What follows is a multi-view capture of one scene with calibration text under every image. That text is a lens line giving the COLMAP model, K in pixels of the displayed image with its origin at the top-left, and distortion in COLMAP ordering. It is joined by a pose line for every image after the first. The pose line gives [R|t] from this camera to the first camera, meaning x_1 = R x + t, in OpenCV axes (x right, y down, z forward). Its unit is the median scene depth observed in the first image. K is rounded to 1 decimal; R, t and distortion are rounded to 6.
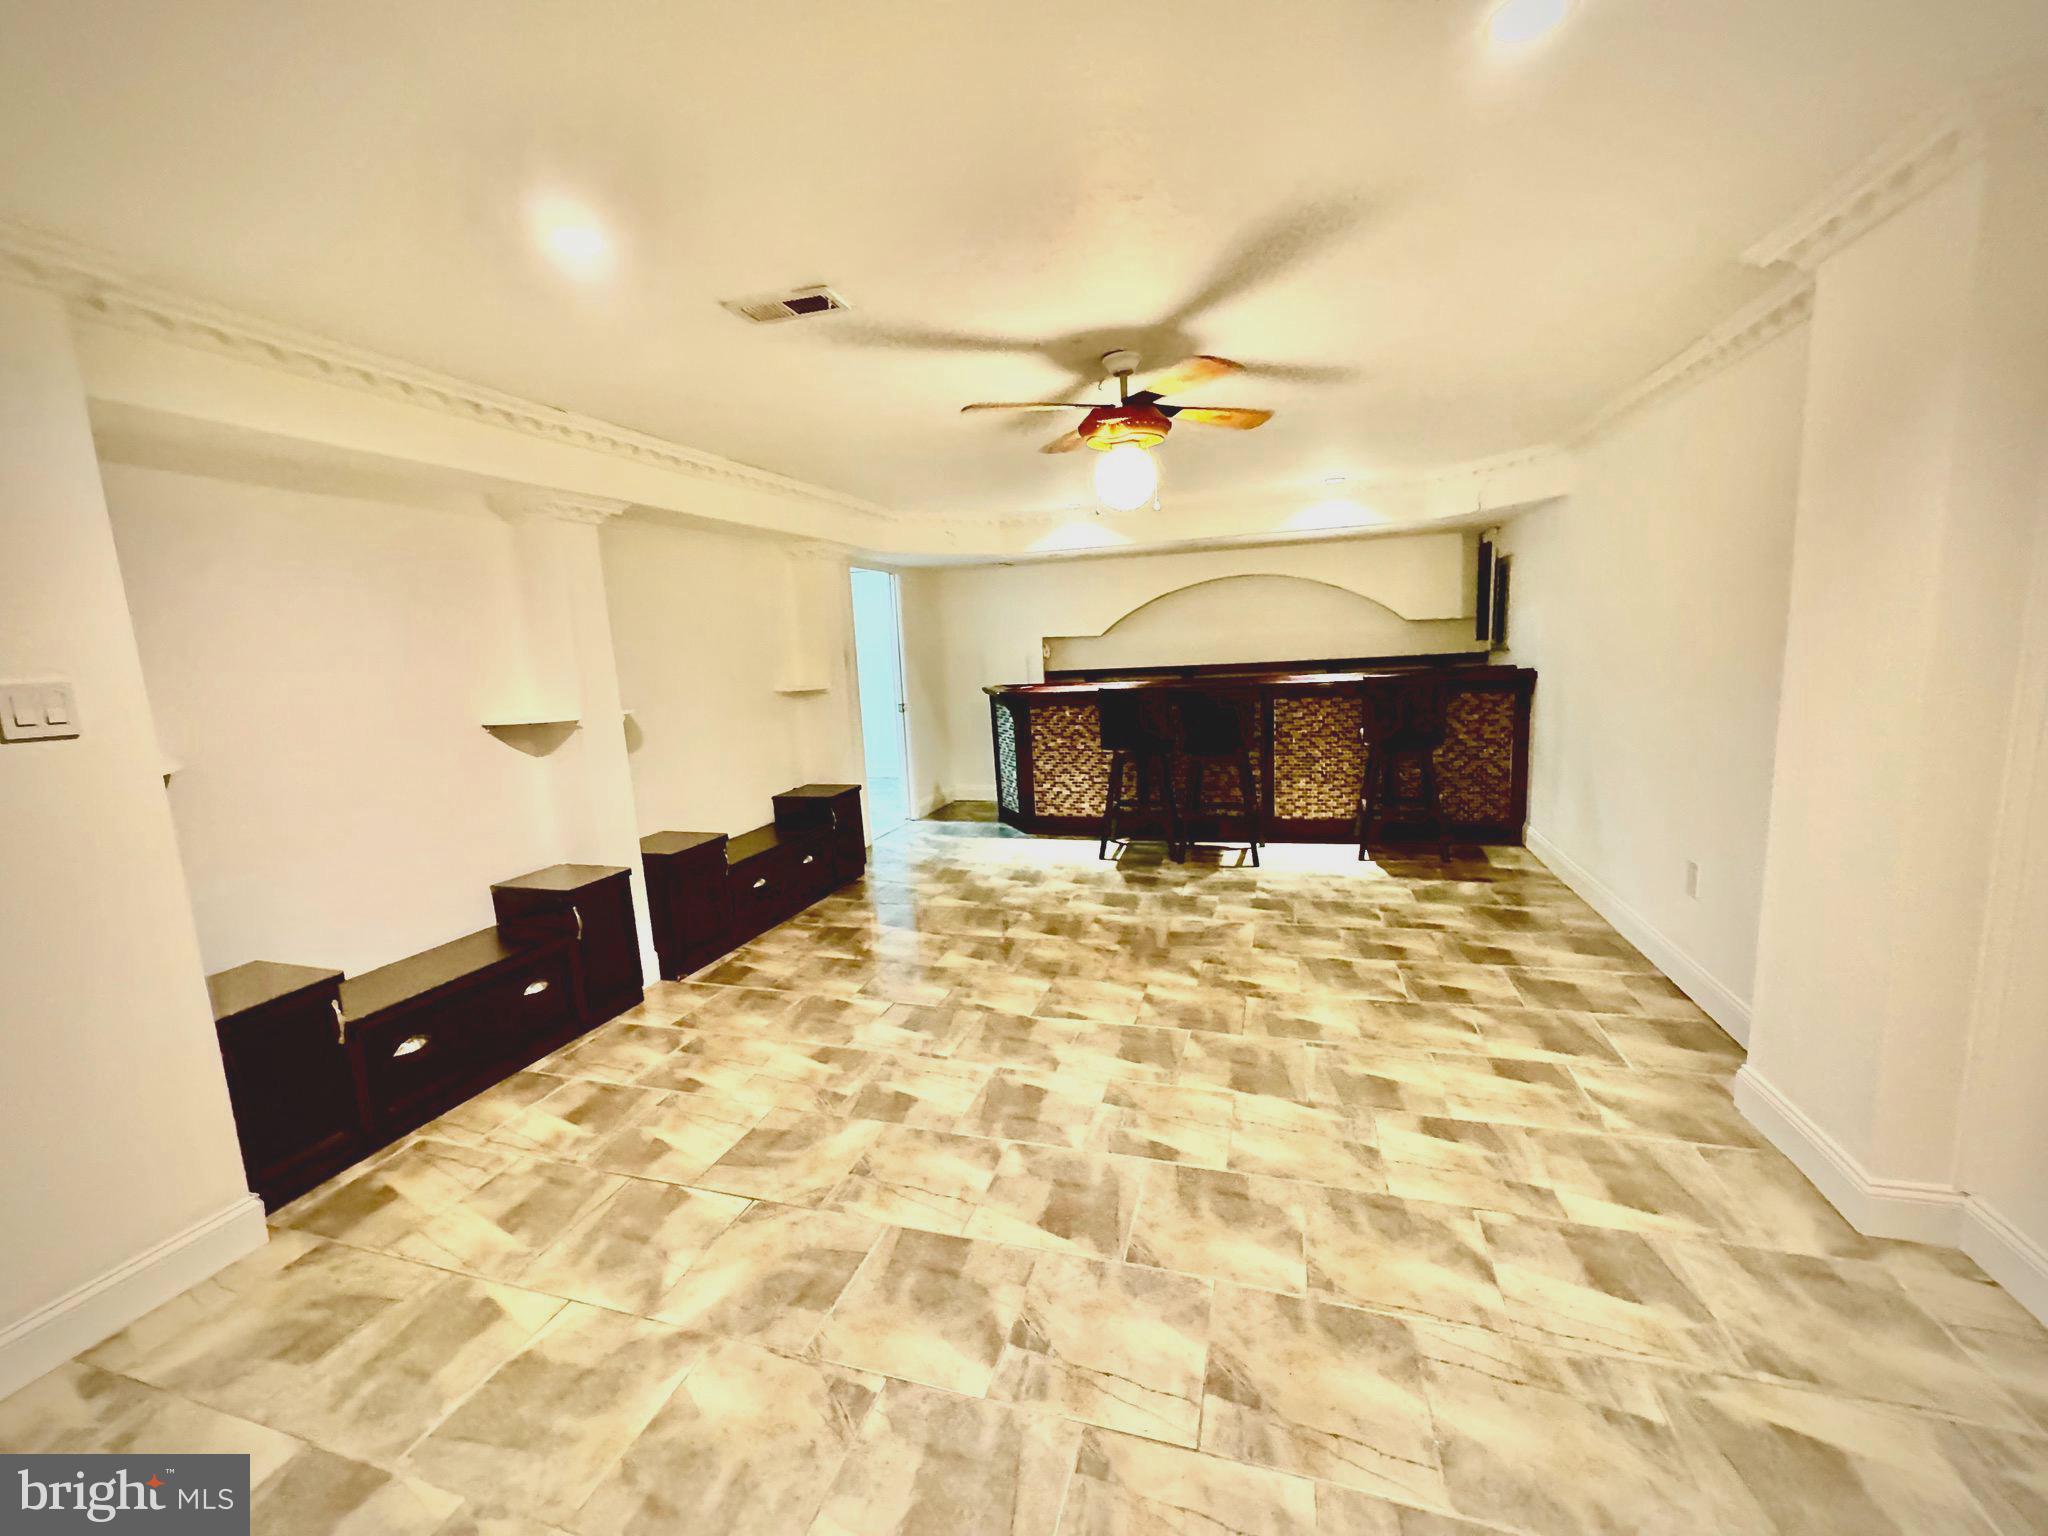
lens RADIAL K [[815.8, 0, 1027.5], [0, 815.8, 770.6], [0, 0, 1]] dist [-0.003101, 0.000457]
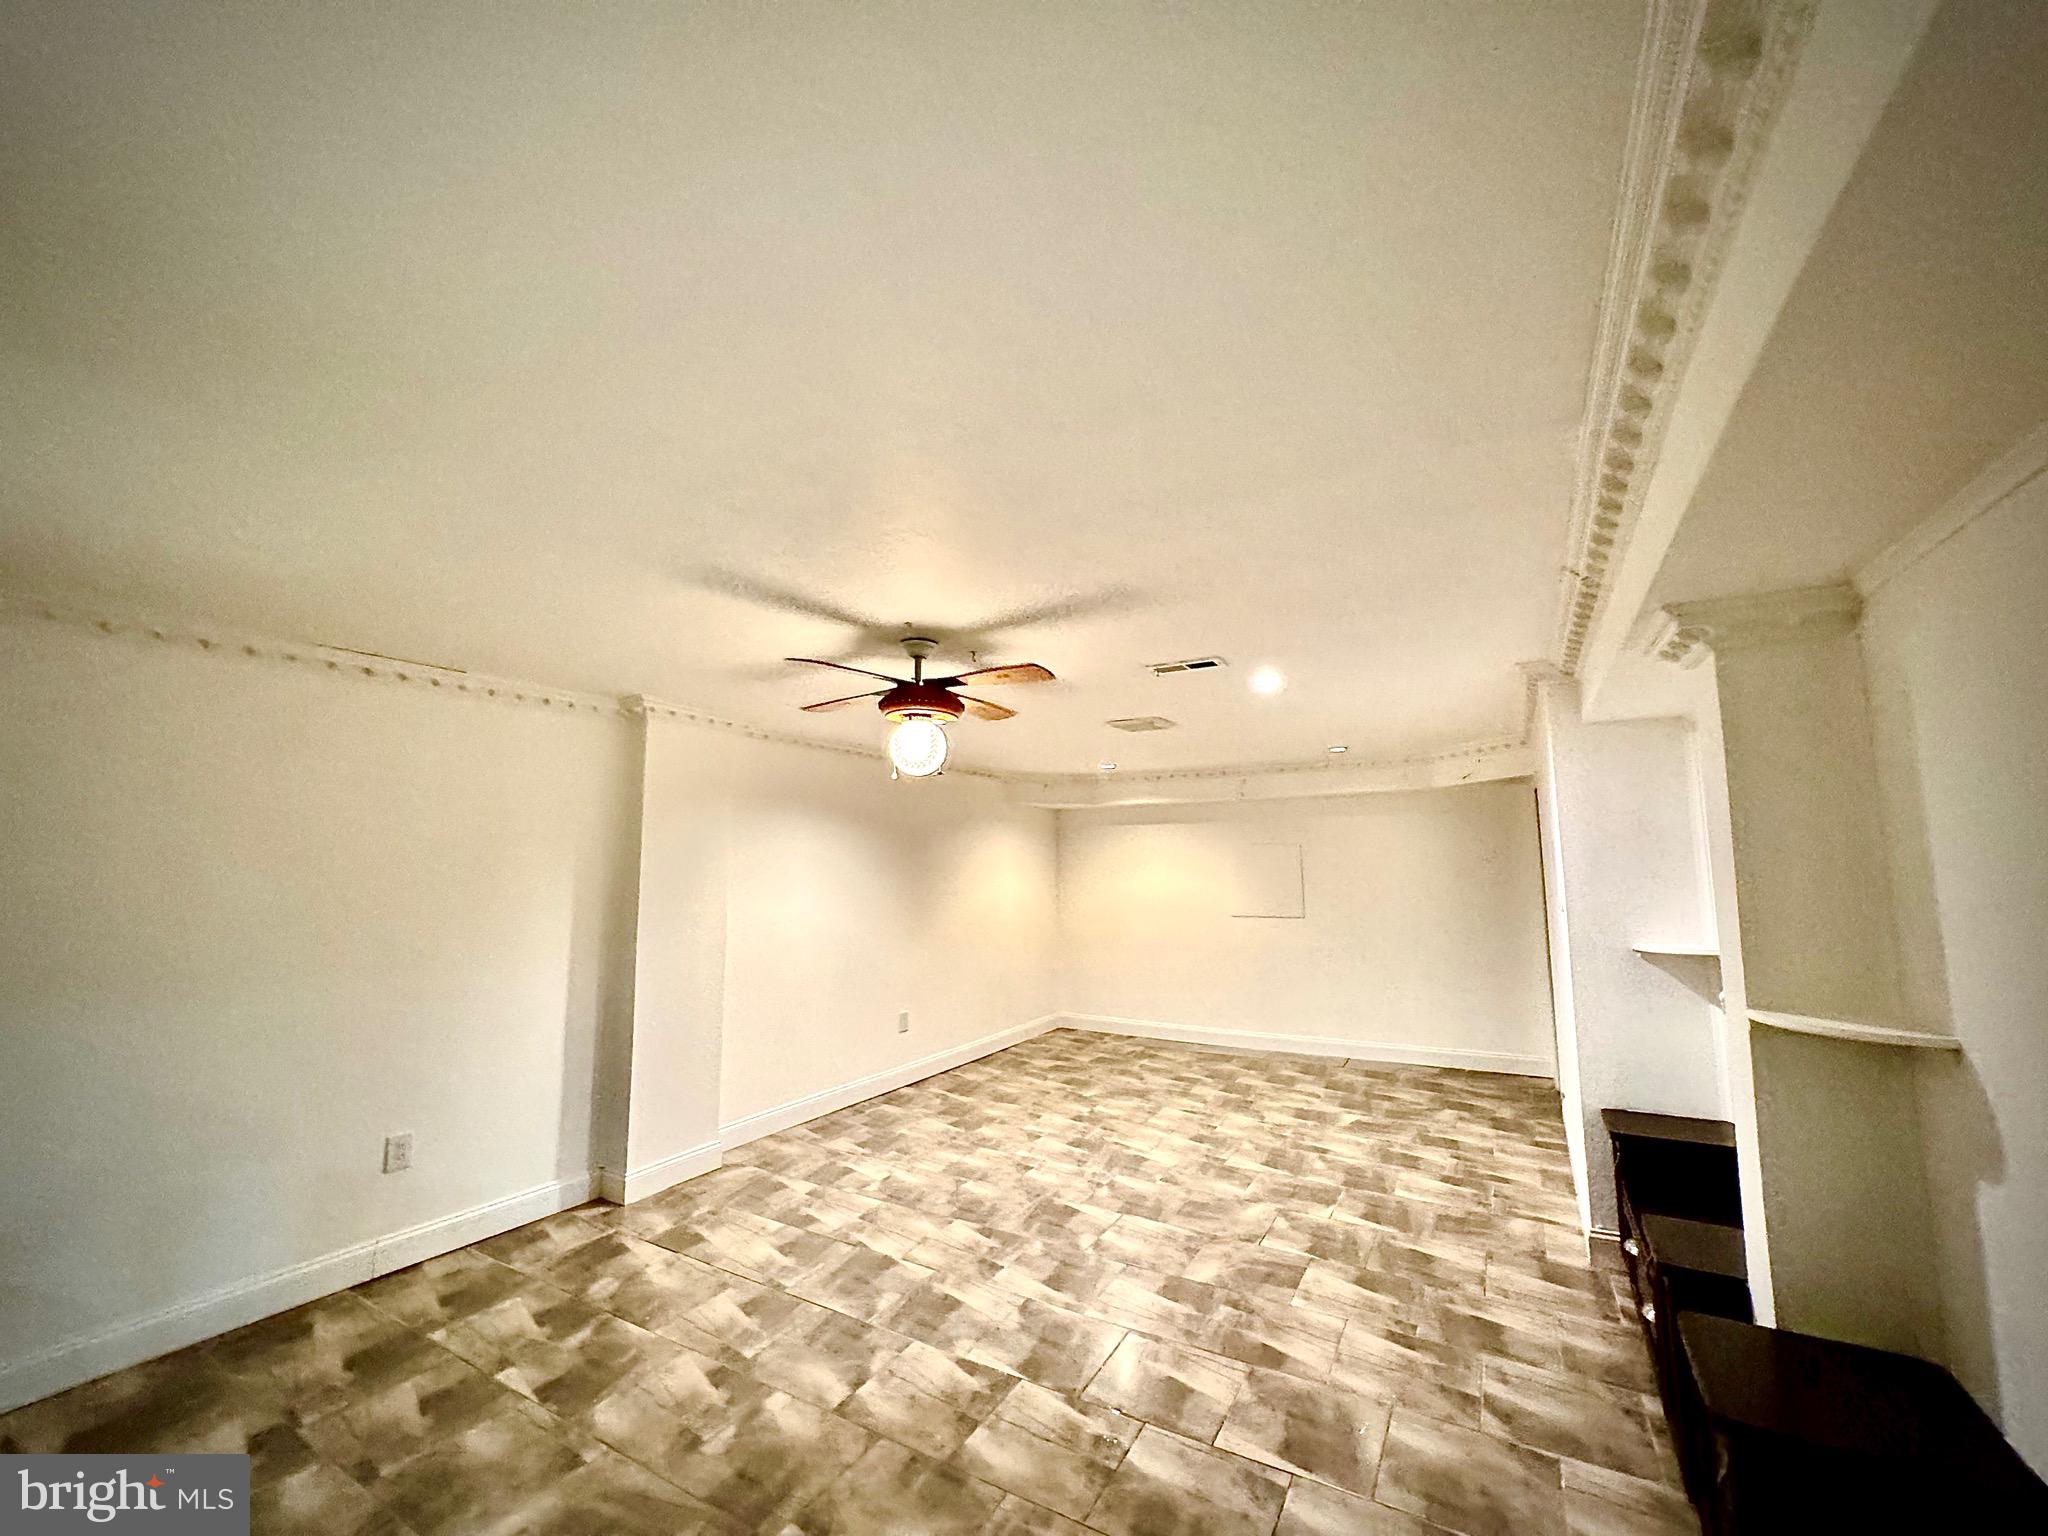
lens RADIAL K [[815.8, 0, 1024.5], [0, 815.8, 770.7], [0, 0, 1]] dist [-0.003101, 0.000457]
pose [[-0.972476, 0.079573, 0.218994, -0.269932], [0.086810, 0.995945, 0.023612, -0.368190], [-0.216227, 0.041973, -0.975440, 2.179533]]
